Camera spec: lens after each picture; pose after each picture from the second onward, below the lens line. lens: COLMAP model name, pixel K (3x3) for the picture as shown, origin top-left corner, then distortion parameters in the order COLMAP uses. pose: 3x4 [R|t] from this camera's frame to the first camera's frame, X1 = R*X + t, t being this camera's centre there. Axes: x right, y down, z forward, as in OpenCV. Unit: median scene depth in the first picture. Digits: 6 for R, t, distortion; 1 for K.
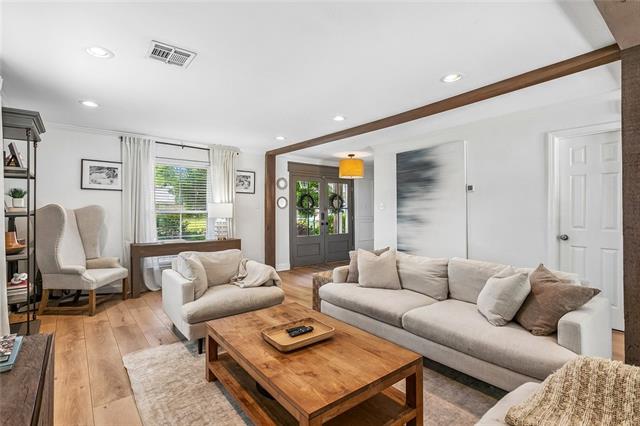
lens RADIAL K [[306.8, 0, 320.0], [0, 306.8, 213.0], [0, 0, 1]] dist [0.002890, 0.000693]
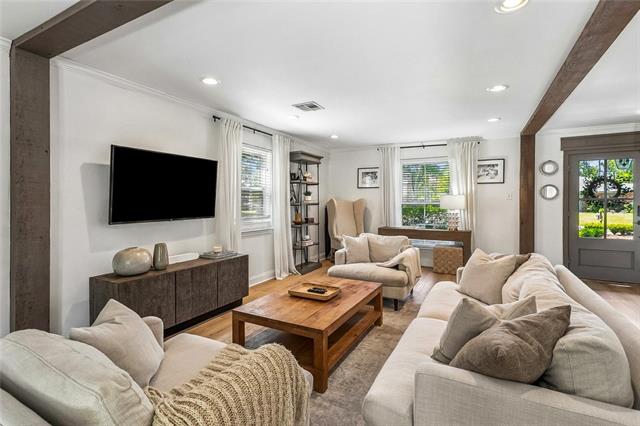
lens RADIAL K [[311.8, 0, 321.2], [0, 311.8, 203.8], [0, 0, 1]] dist [0.000544, 0.000169]
pose [[0.394122, 0.005646, -0.919041, 0.451084], [-0.007632, 0.999967, 0.002870, -0.002019], [0.919026, 0.005883, 0.394152, 0.174012]]
